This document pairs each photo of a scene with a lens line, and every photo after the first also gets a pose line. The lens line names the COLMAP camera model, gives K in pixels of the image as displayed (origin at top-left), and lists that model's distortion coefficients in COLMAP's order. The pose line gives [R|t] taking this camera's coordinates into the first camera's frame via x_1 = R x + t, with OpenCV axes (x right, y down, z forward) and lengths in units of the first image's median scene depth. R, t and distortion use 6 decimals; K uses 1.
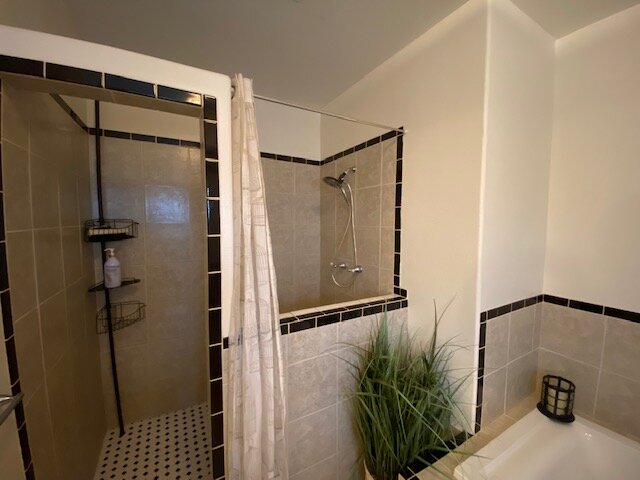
lens RADIAL K [[258.5, 0, 319.3], [0, 258.5, 238.4], [0, 0, 1]] dist [-0.009699, -0.003141]
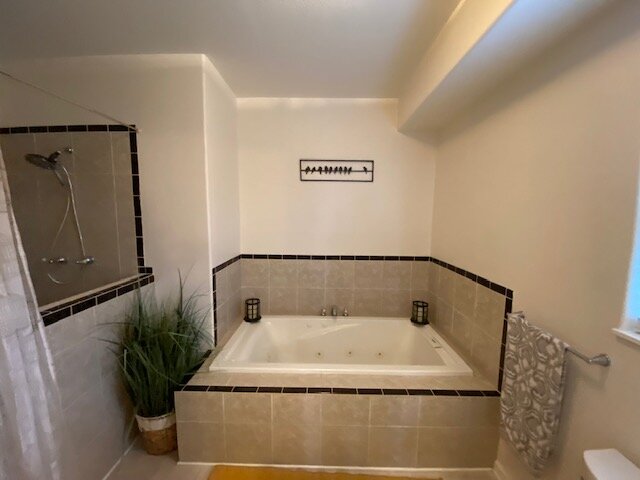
lens RADIAL K [[258.5, 0, 319.7], [0, 258.5, 238.1], [0, 0, 1]] dist [-0.009699, -0.003141]
pose [[0.499861, -0.092627, 0.861139, -0.315286], [0.045848, 0.995701, 0.080488, 0.006881], [-0.864892, -0.000752, 0.501958, -0.291149]]
